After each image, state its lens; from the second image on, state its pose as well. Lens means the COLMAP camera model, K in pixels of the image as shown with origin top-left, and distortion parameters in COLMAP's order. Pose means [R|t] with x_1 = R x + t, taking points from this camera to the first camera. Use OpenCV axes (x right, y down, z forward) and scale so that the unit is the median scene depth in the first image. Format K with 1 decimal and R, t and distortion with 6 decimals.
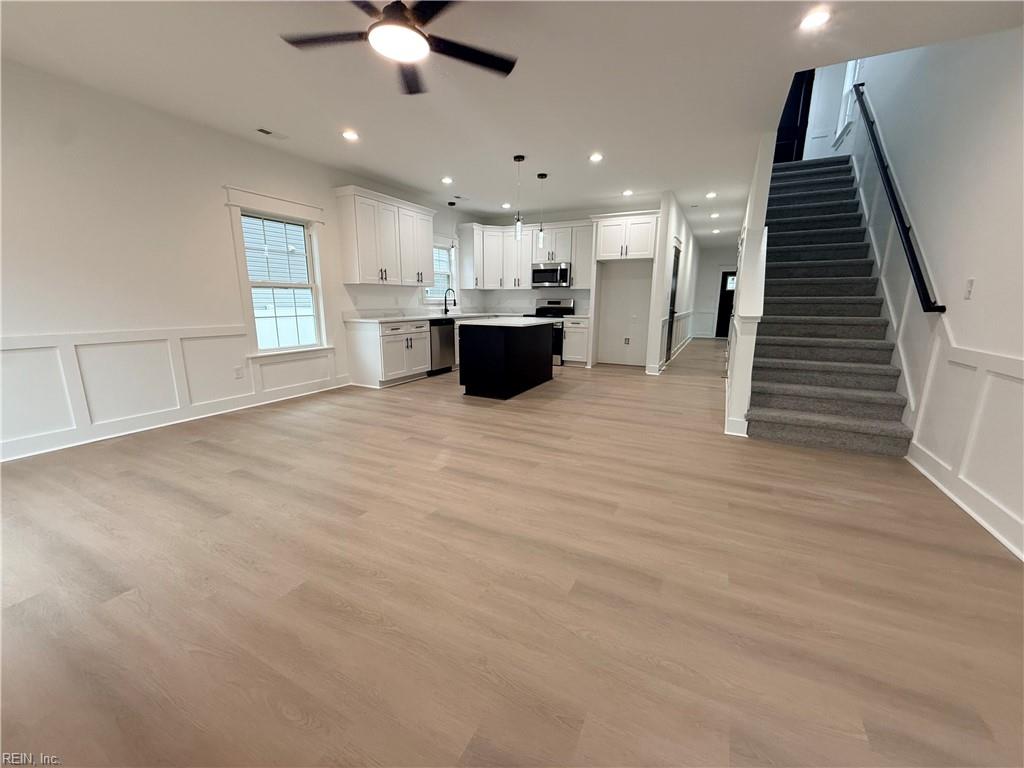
lens RADIAL K [[406.9, 0, 508.2], [0, 406.9, 386.6], [0, 0, 1]] dist [0.000639, 0.000279]
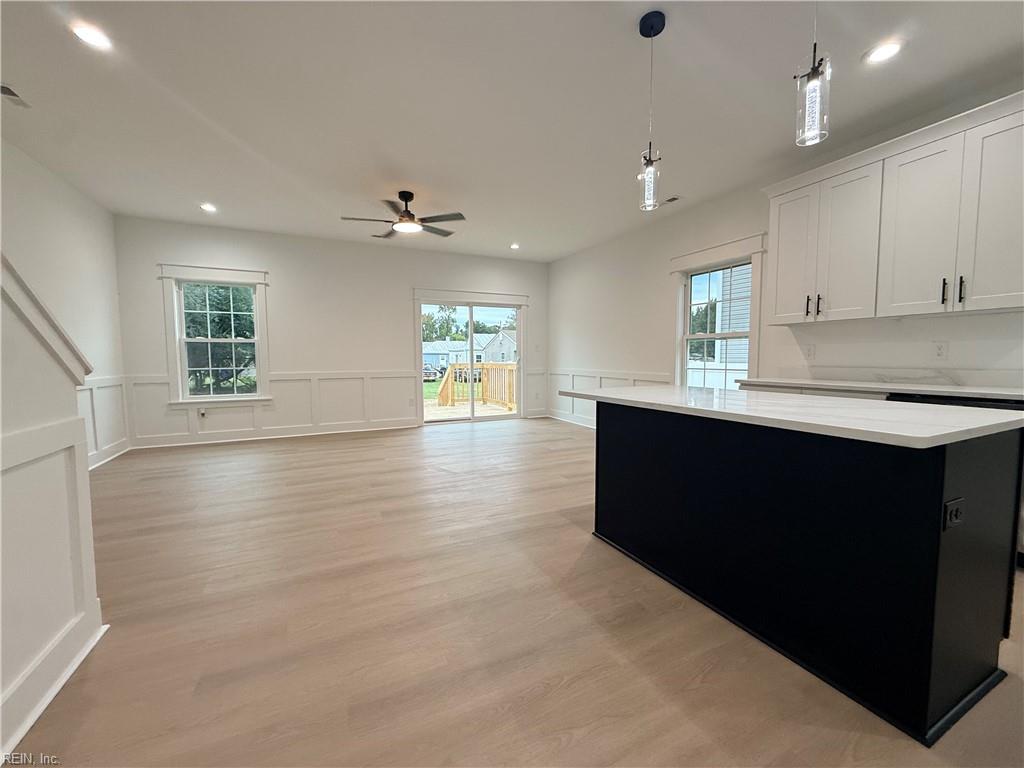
lens RADIAL K [[406.9, 0, 514.0], [0, 406.9, 384.7], [0, 0, 1]] dist [0.000639, 0.000279]
pose [[-0.591540, 0.044266, -0.805060, 0.310096], [-0.174356, 0.967843, 0.181330, -0.152447], [0.787198, 0.247631, -0.564800, 0.784544]]
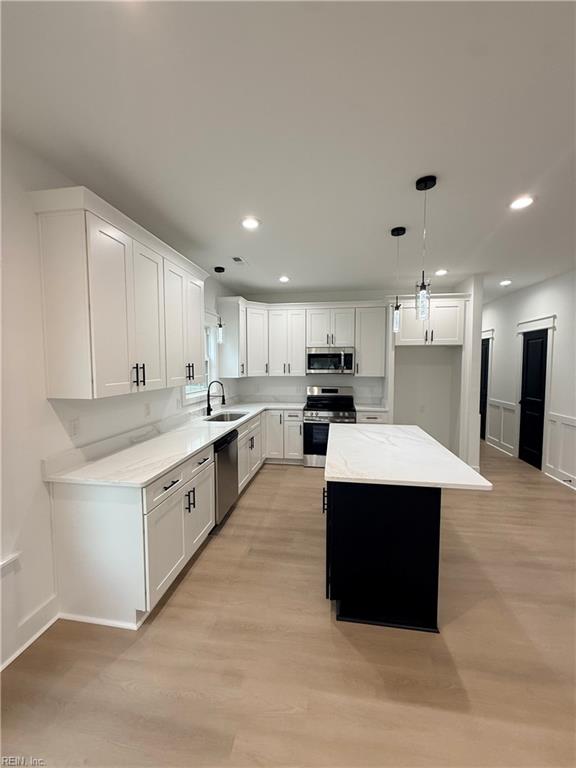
lens RADIAL K [[305.2, 0, 285.0], [0, 305.2, 382.6], [0, 0, 1]] dist [0.000639, 0.000279]
pose [[0.950147, -0.026903, 0.310639, -0.193644], [0.072297, 0.988128, -0.135558, -0.153337], [-0.303305, 0.151259, 0.940812, 0.447159]]
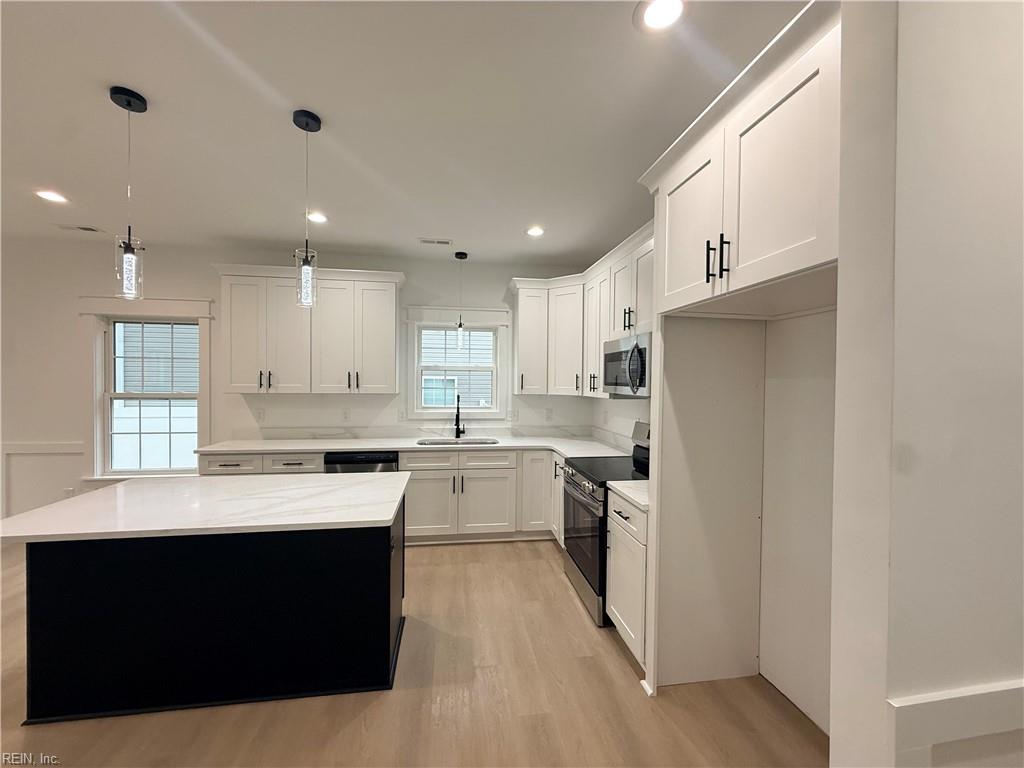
lens RADIAL K [[406.9, 0, 507.0], [0, 406.9, 385.5], [0, 0, 1]] dist [0.000639, 0.000279]
pose [[0.588598, 0.008955, -0.808376, 0.360052], [-0.175569, 0.977489, -0.117007, -0.197661], [0.789131, 0.210795, 0.576920, 0.715011]]
